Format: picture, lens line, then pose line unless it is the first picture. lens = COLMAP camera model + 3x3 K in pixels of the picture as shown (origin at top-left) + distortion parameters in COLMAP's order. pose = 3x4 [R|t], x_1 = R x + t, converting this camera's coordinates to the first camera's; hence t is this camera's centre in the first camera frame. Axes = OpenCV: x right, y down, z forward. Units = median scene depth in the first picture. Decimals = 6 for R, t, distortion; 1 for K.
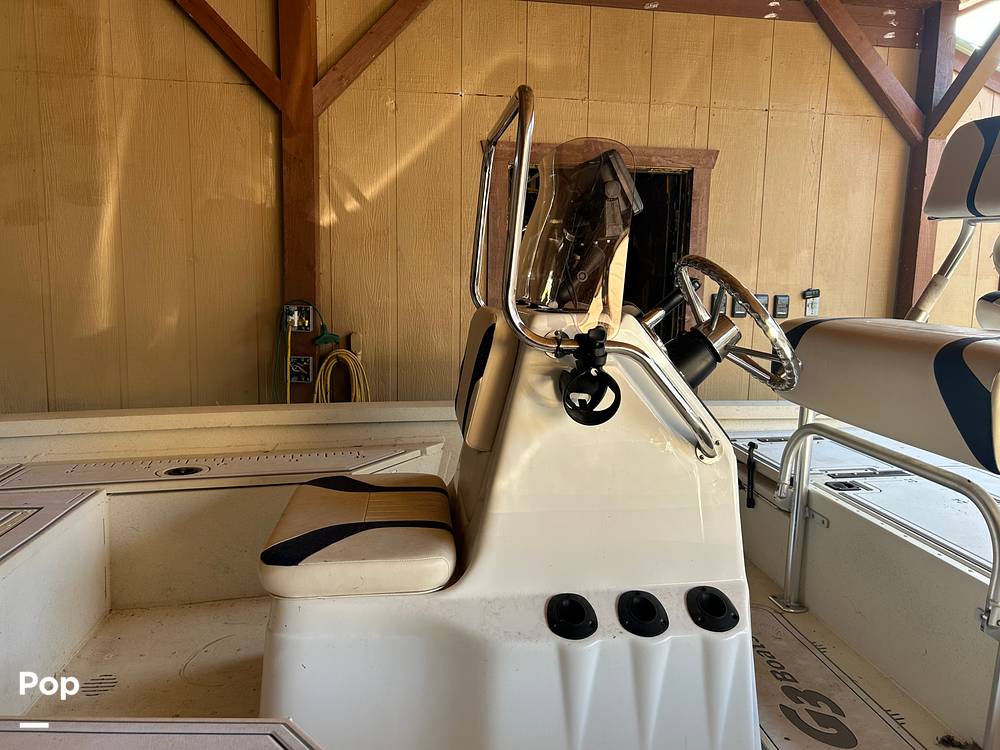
lens RADIAL K [[753.2, 0, 499.9], [0, 753.2, 373.2], [0, 0, 1]] dist [0.047096, -0.051658]
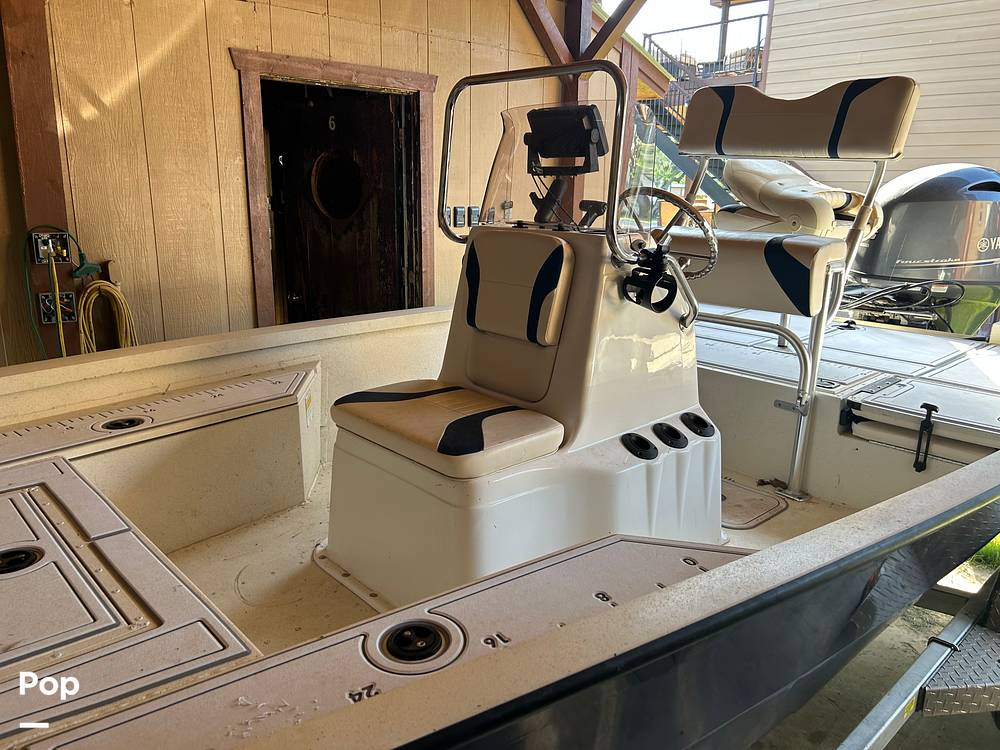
lens RADIAL K [[753.2, 0, 506.3], [0, 753.2, 379.7], [0, 0, 1]] dist [0.047096, -0.051658]
pose [[0.812905, -0.153573, 0.561784, -0.365128], [0.077723, 0.984585, 0.156686, -0.021179], [-0.577187, -0.083708, 0.812311, -0.009438]]
